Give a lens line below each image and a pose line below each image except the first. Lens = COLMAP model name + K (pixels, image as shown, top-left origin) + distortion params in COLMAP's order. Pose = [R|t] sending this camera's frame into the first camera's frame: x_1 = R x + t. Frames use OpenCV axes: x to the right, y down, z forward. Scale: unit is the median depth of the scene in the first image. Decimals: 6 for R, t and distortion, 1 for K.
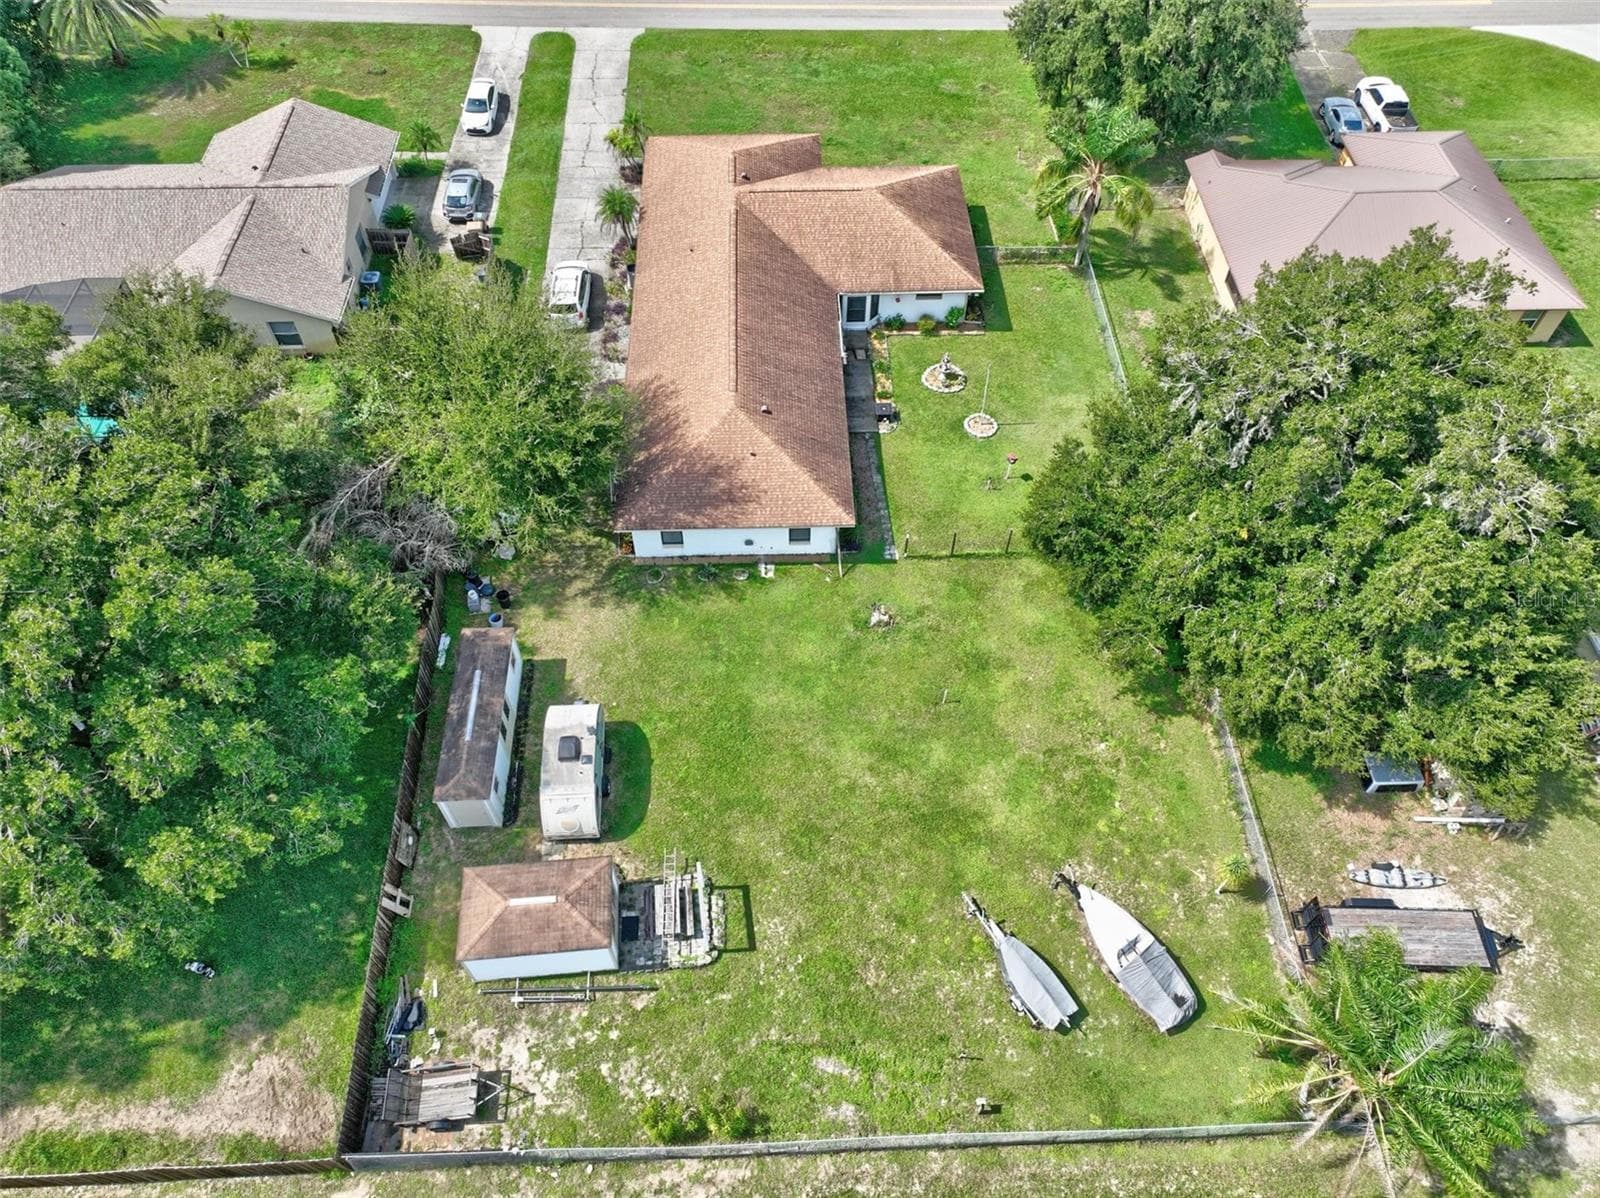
lens RADIAL K [[1125.0, 0, 799.3], [0, 1125.0, 602.3], [0, 0, 1]] dist [0.001717, 0.013266]
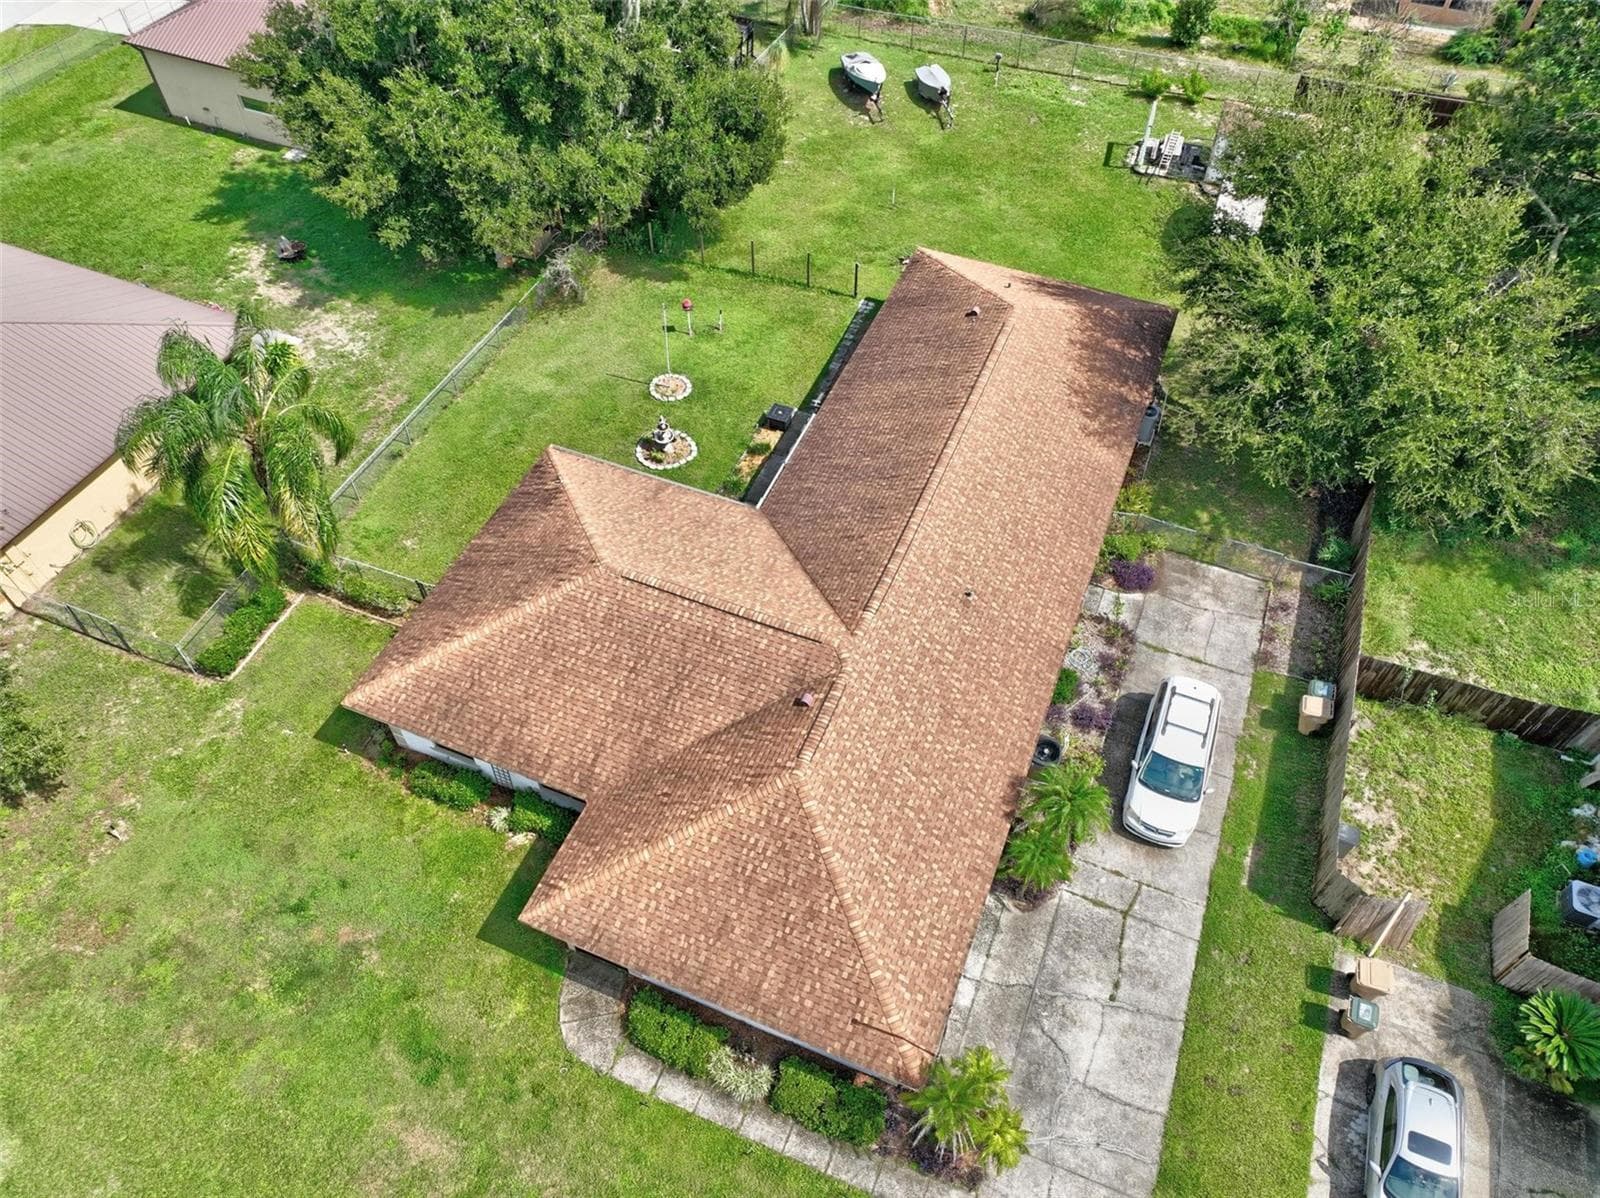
lens RADIAL K [[1125.0, 0, 799.3], [0, 1125.0, 602.3], [0, 0, 1]] dist [0.001717, 0.013266]
pose [[-0.910092, -0.329706, 0.251050, -0.184963], [0.323983, -0.188351, 0.927124, -0.988053], [-0.258393, 0.925104, 0.278236, 1.009311]]
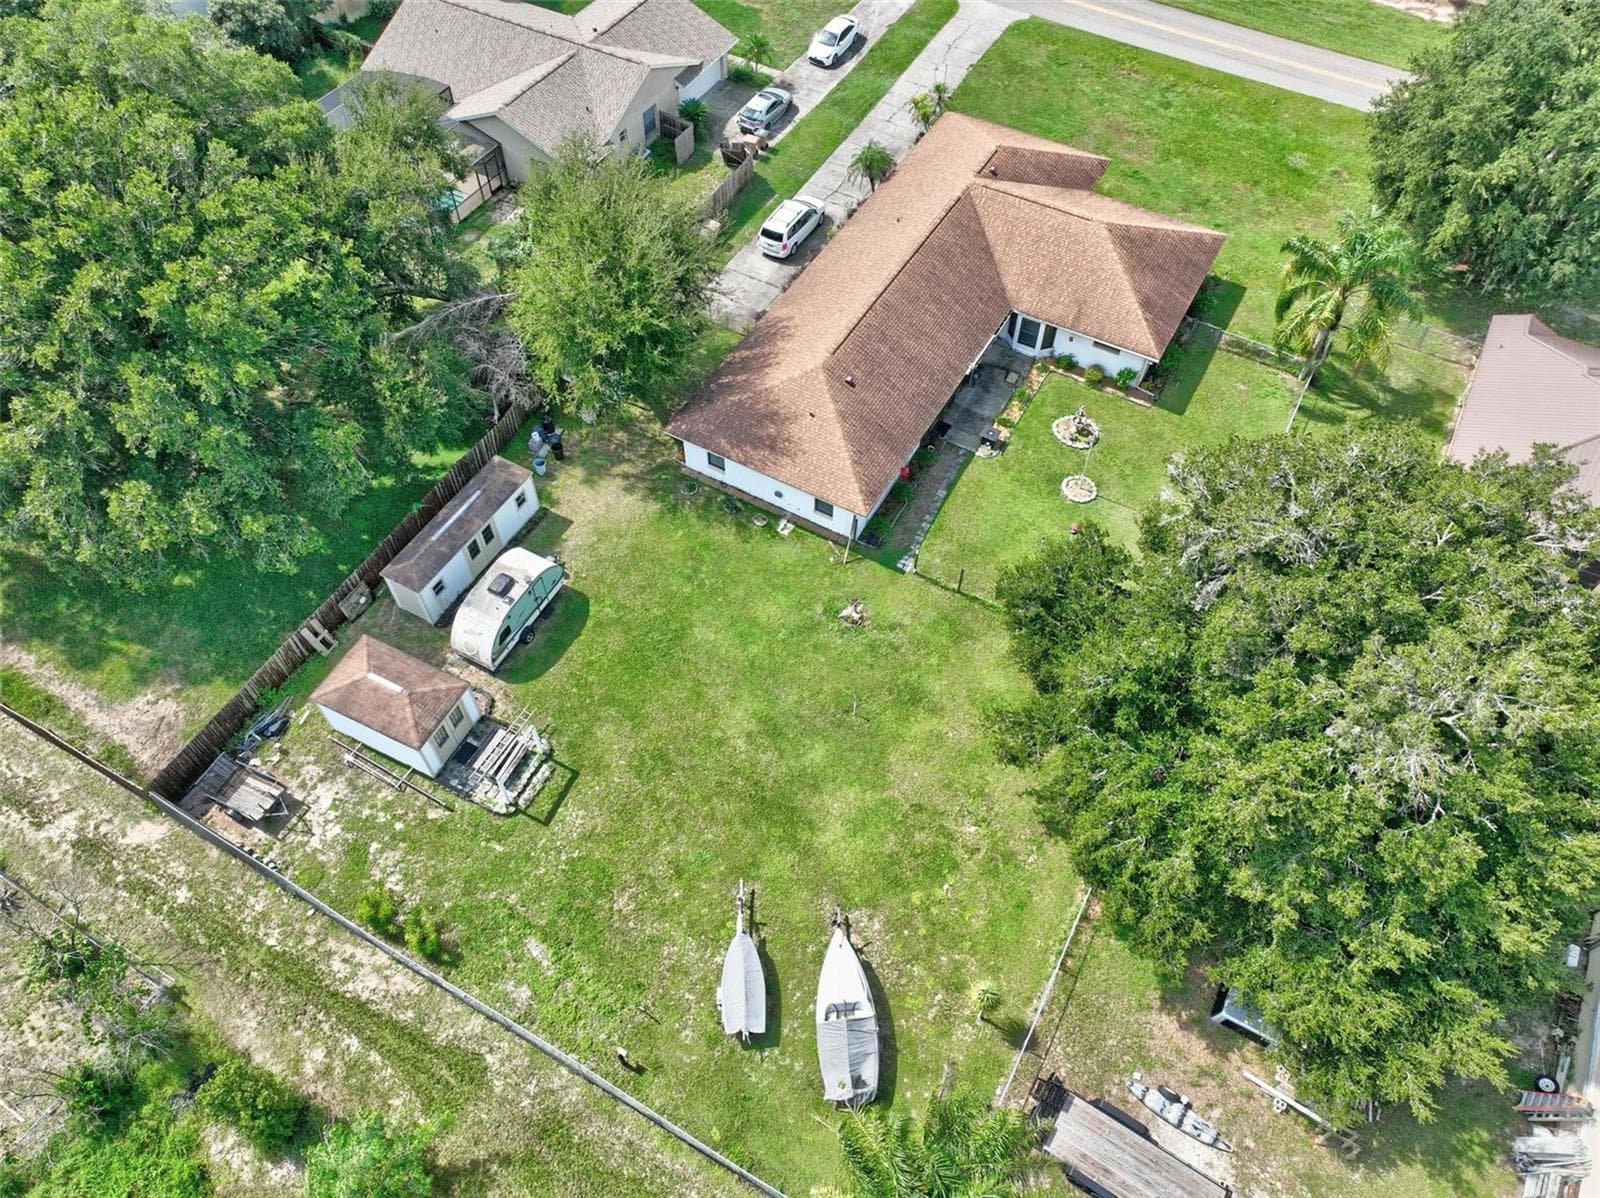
lens RADIAL K [[1121.1, 0, 799.1], [0, 1121.1, 605.5], [0, 0, 1]] dist [0.005255, 0.006026]
pose [[0.853209, 0.422989, -0.305148, 0.324845], [-0.419829, 0.904123, 0.079412, -0.050808], [0.309482, 0.060355, 0.948988, 0.047613]]
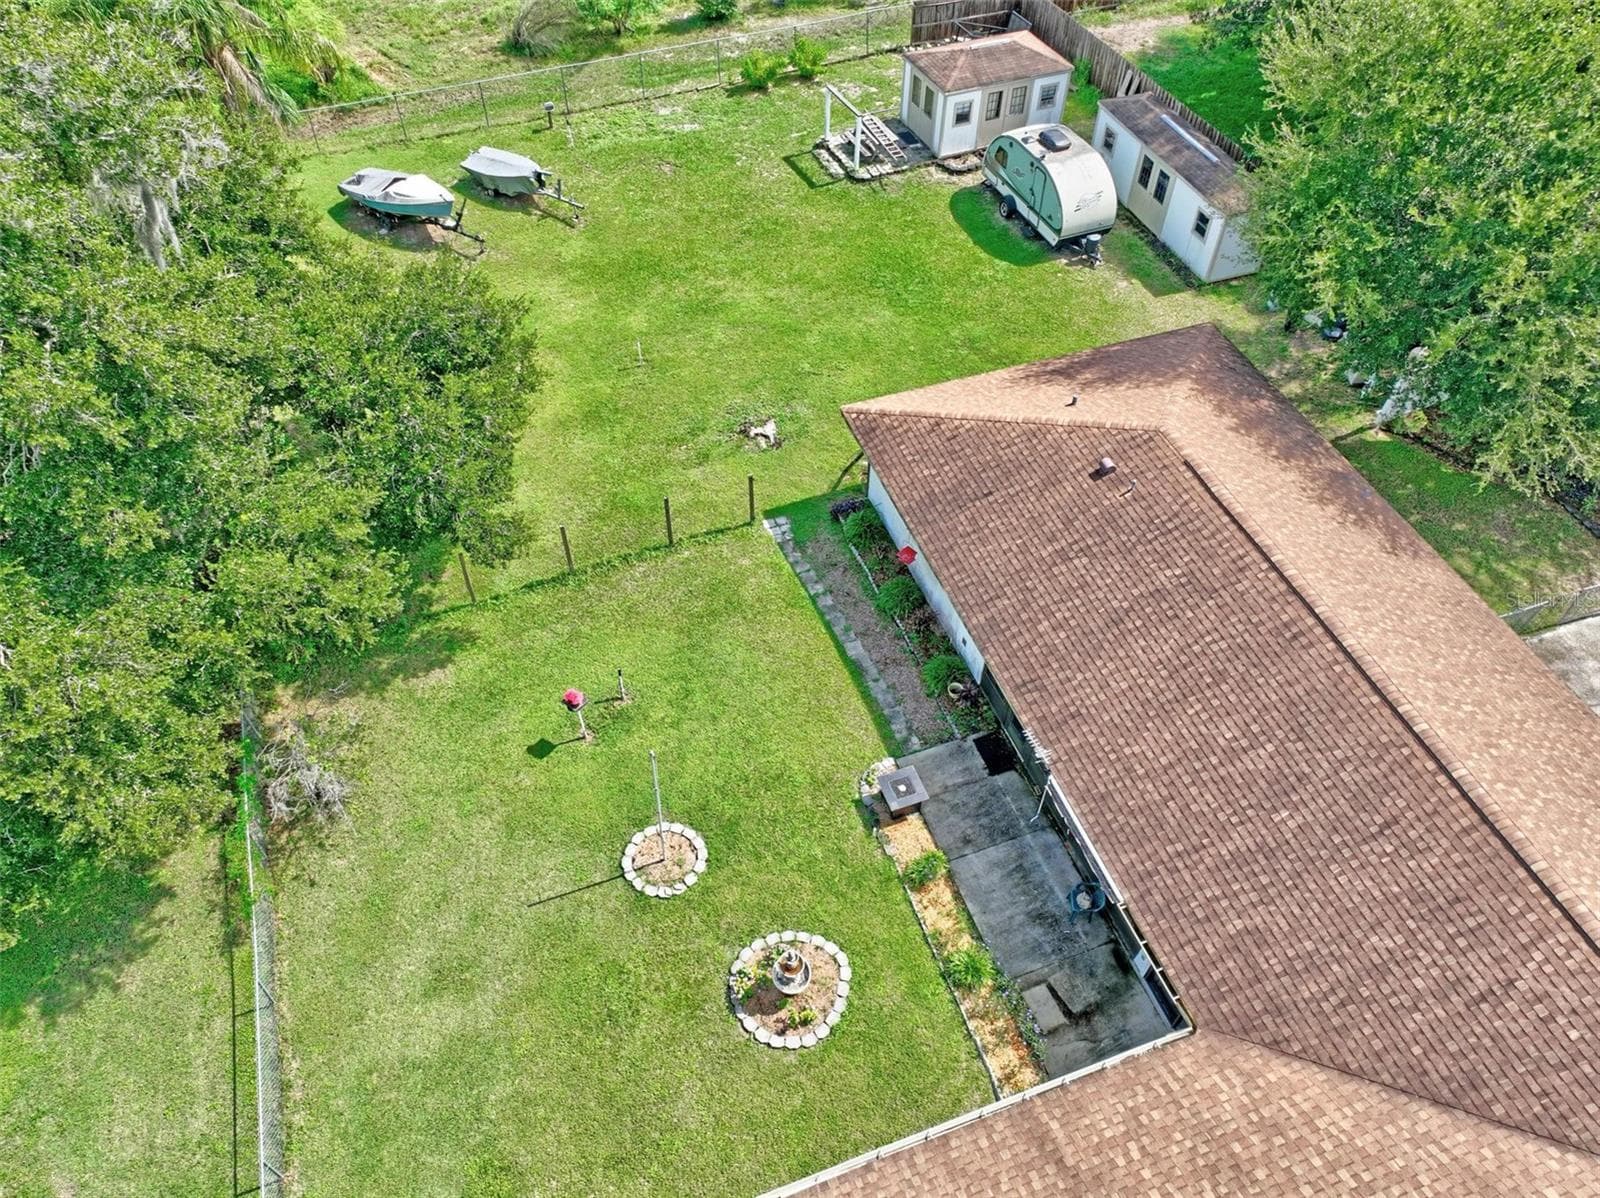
lens RADIAL K [[1125.0, 0, 799.3], [0, 1125.0, 602.3], [0, 0, 1]] dist [0.001717, 0.013266]
pose [[-0.952511, 0.222067, -0.208347, 0.200930], [-0.253193, -0.197485, 0.947044, -0.594468], [0.169162, 0.954822, 0.244333, 0.926419]]
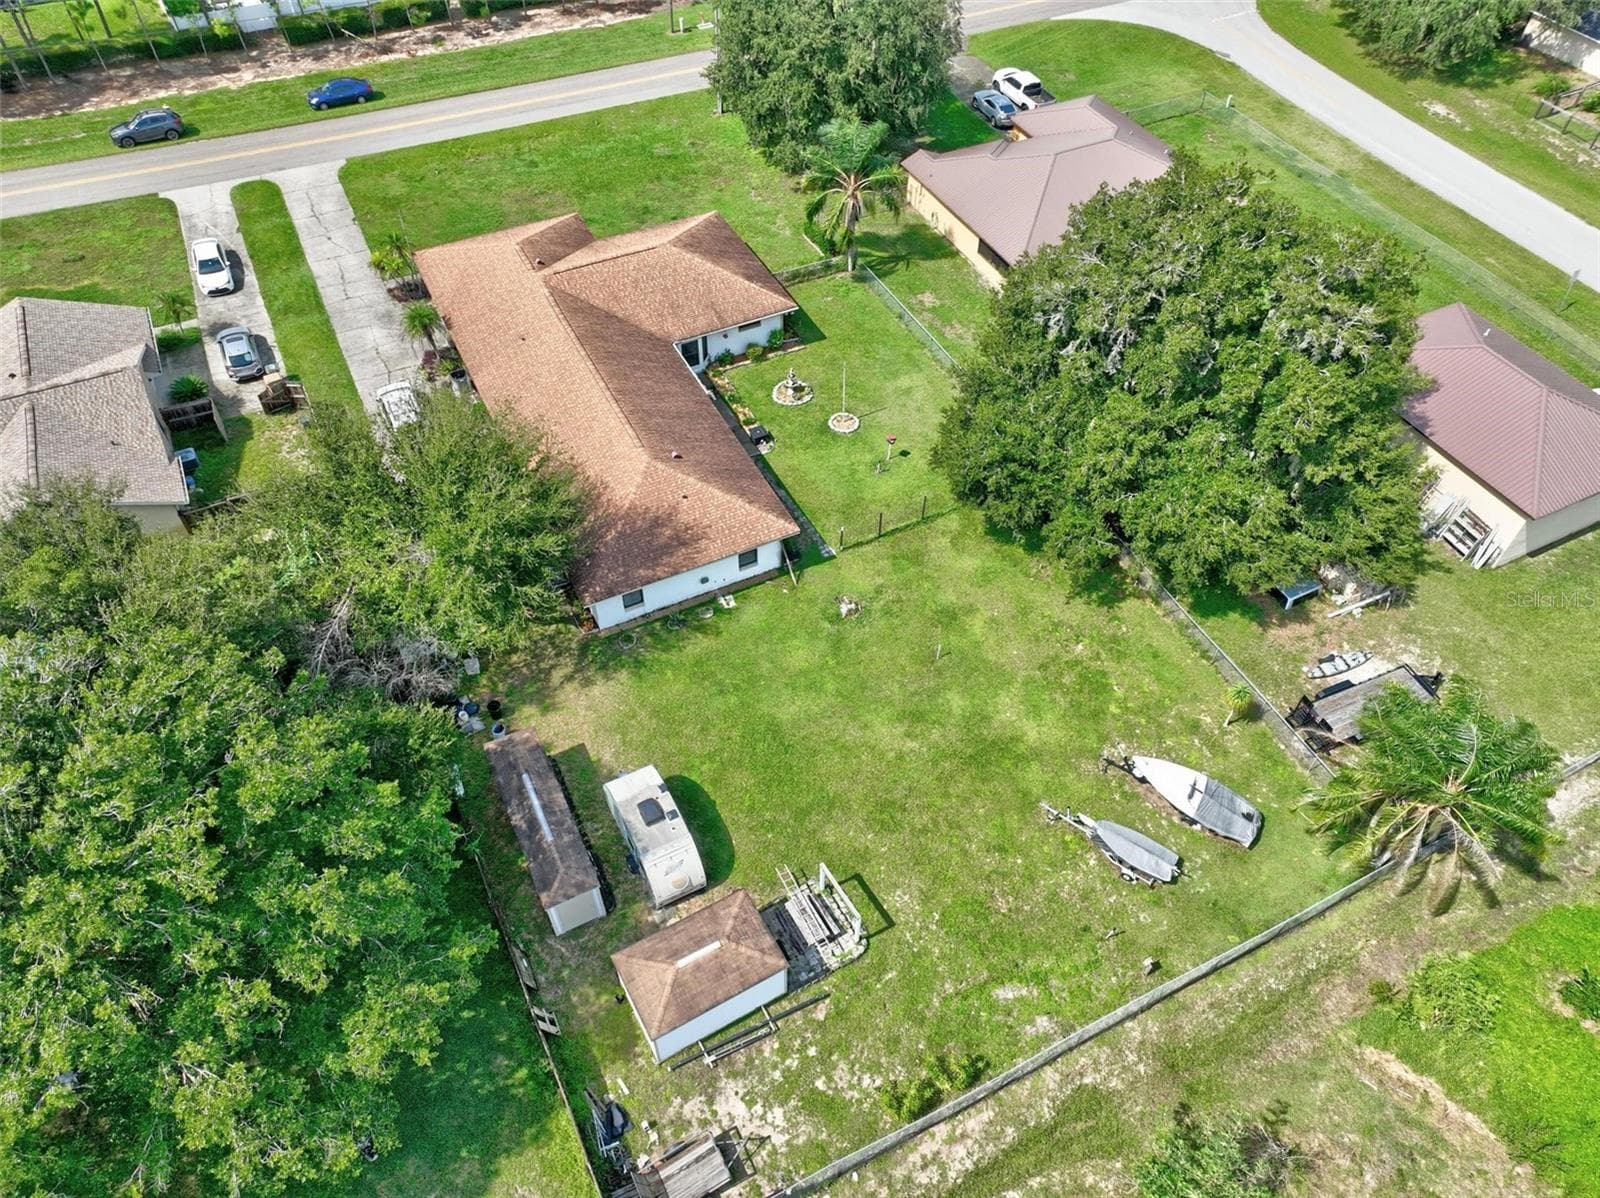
lens RADIAL K [[1121.1, 0, 799.1], [0, 1121.1, 605.5], [0, 0, 1]] dist [0.005255, 0.006026]
pose [[0.910743, -0.312795, 0.269642, -0.250603], [0.330366, 0.943614, -0.021217, 0.019011], [-0.247801, 0.108404, 0.962727, -0.006925]]
